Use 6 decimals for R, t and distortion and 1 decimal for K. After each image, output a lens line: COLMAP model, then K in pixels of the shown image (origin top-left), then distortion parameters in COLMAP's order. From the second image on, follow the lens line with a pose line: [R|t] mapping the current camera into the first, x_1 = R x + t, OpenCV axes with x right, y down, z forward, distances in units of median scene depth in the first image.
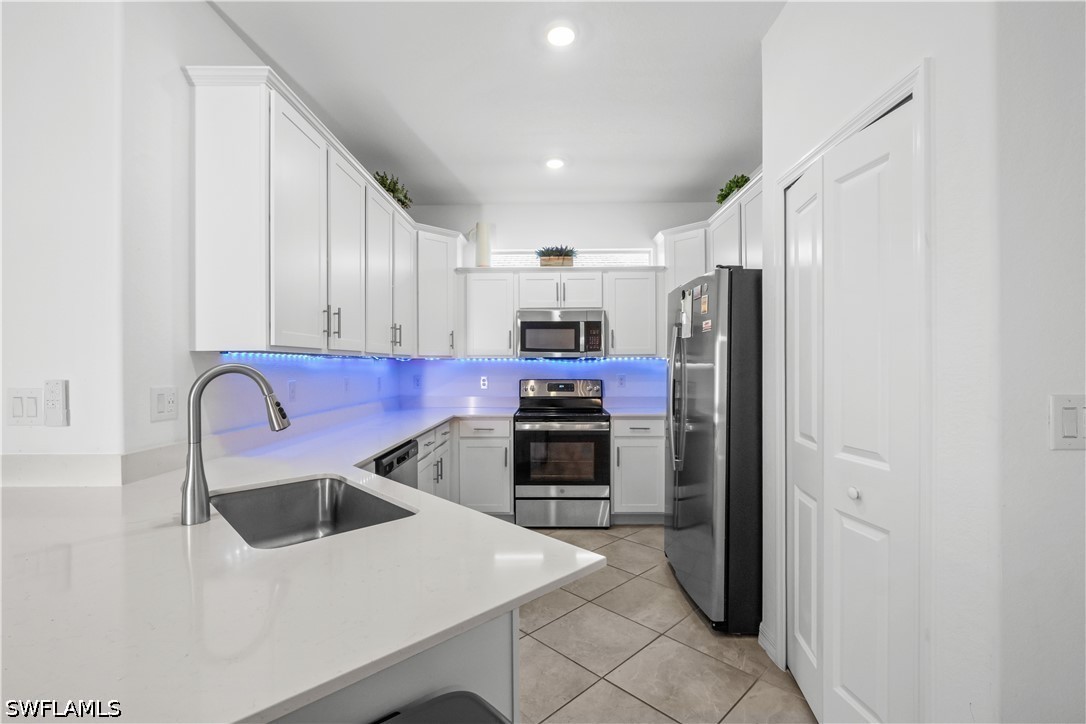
lens RADIAL K [[485.5, 0, 543.6], [0, 485.5, 367.9], [0, 0, 1]] dist [-0.008585, 0.000159]
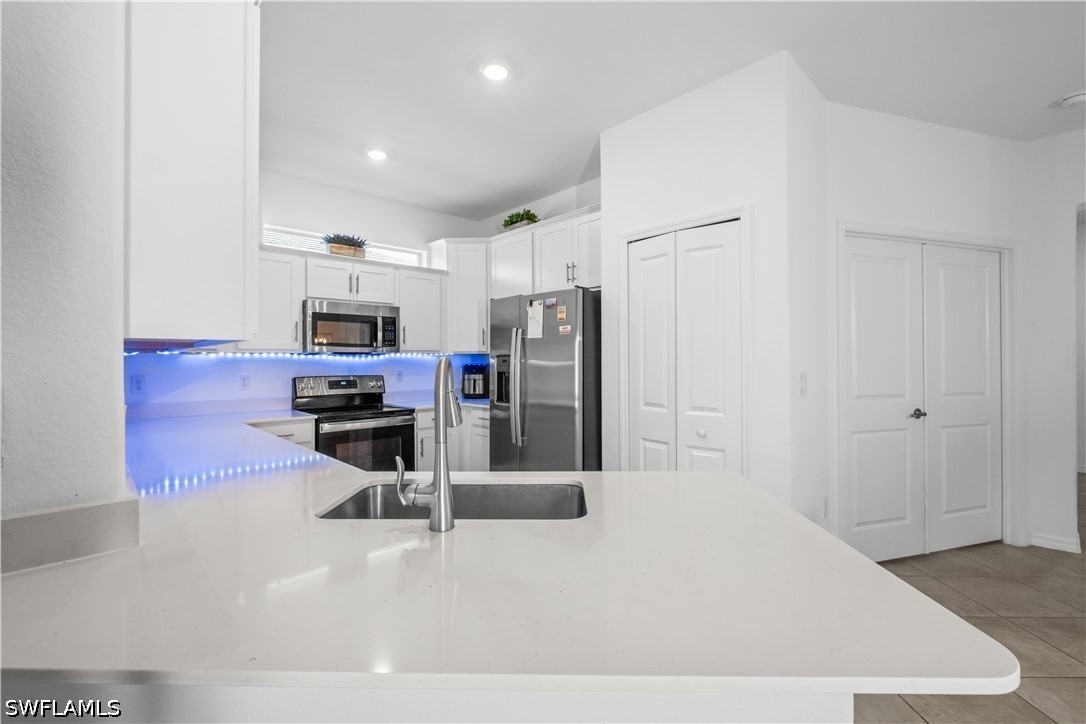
lens RADIAL K [[485.5, 0, 549.8], [0, 485.5, 355.5], [0, 0, 1]] dist [-0.008585, 0.000159]
pose [[0.709223, 0.005656, 0.704961, -0.362225], [0.006669, 0.999869, -0.014732, 0.001078], [-0.704952, 0.015150, 0.709093, 0.054988]]
